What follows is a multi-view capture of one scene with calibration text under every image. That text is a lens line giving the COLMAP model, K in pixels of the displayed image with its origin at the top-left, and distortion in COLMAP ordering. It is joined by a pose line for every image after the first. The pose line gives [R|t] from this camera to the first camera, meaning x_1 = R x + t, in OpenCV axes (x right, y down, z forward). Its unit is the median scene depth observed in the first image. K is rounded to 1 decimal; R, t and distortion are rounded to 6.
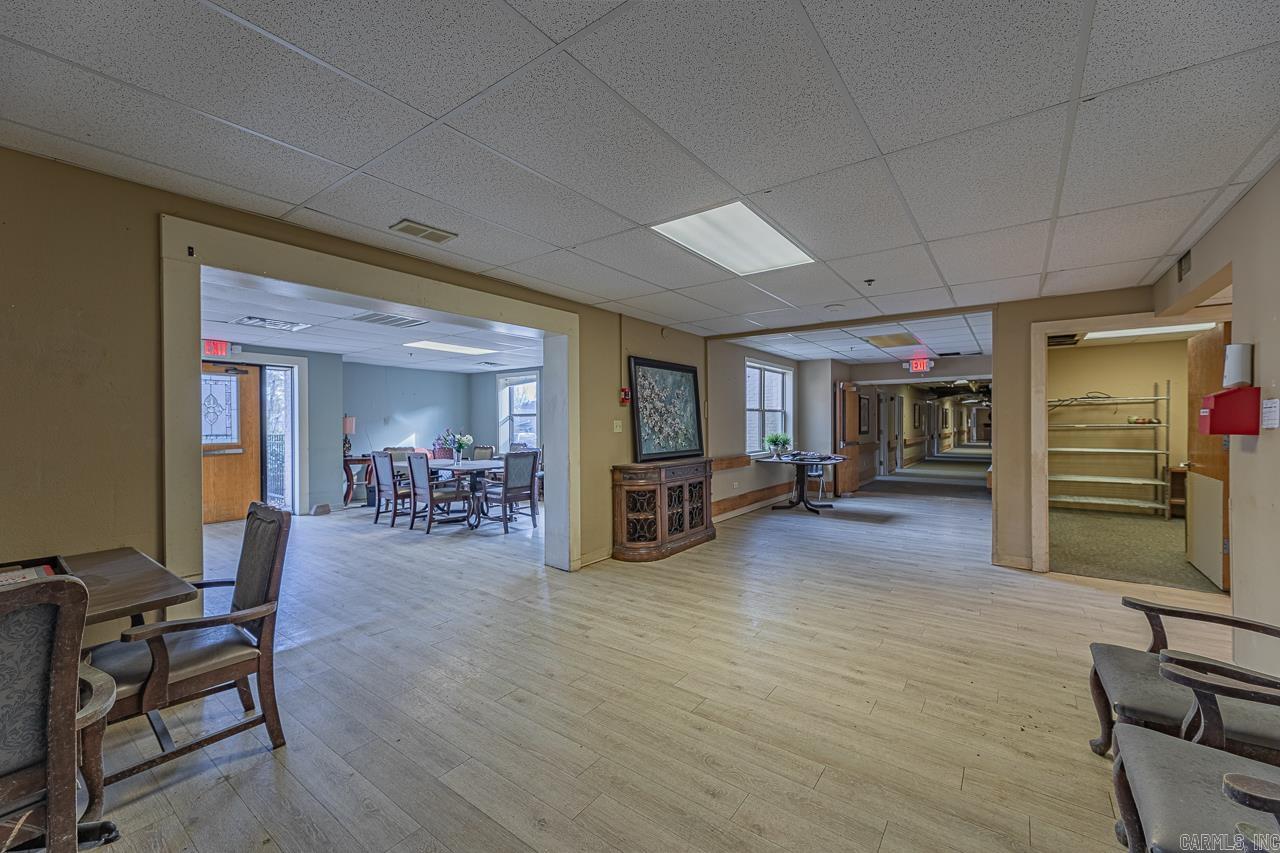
lens RADIAL K [[508.5, 0, 645.1], [0, 508.5, 428.5], [0, 0, 1]] dist [-0.000872, -0.000807]
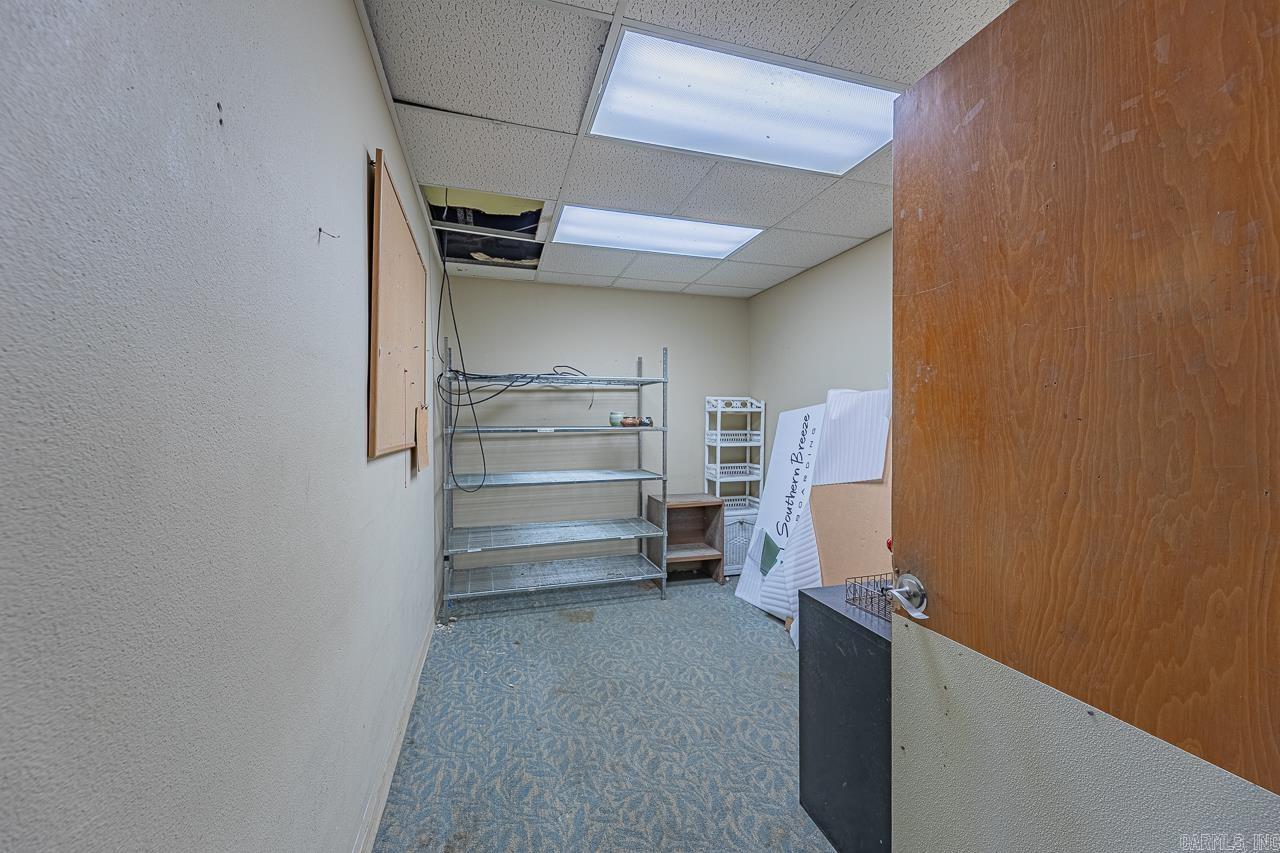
lens RADIAL K [[508.5, 0, 643.8], [0, 508.5, 423.2], [0, 0, 1]] dist [-0.000872, -0.000807]
pose [[0.603051, 0.001580, 0.797701, 0.504704], [0.000950, 0.999996, -0.002699, -0.010444], [-0.797702, 0.002385, 0.603047, 0.606795]]
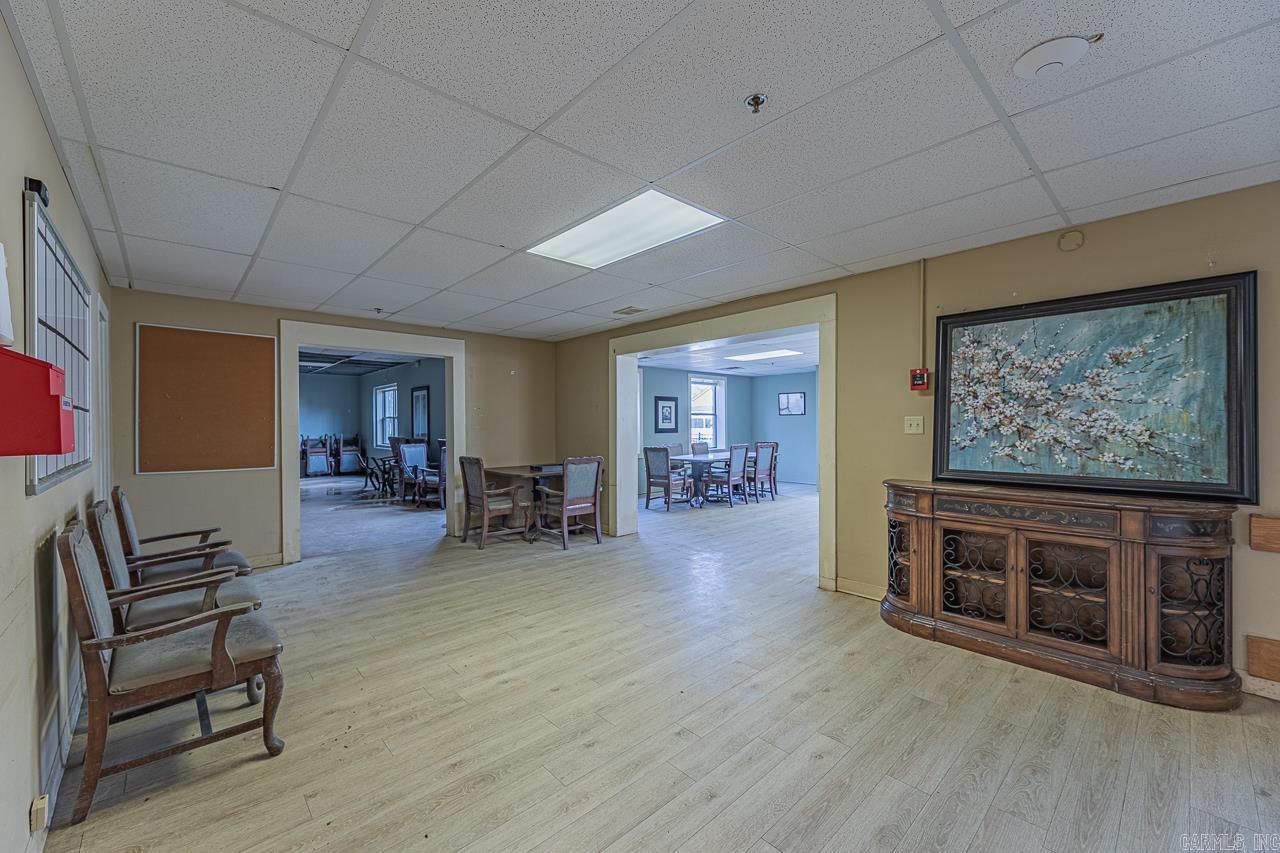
lens RADIAL K [[508.5, 0, 643.3], [0, 508.5, 424.9], [0, 0, 1]] dist [-0.000872, -0.000807]
pose [[-0.190683, 0.008897, -0.981611, 1.096094], [-0.000428, 0.999958, 0.009146, -0.016302], [0.981652, 0.002164, -0.190671, 1.201665]]
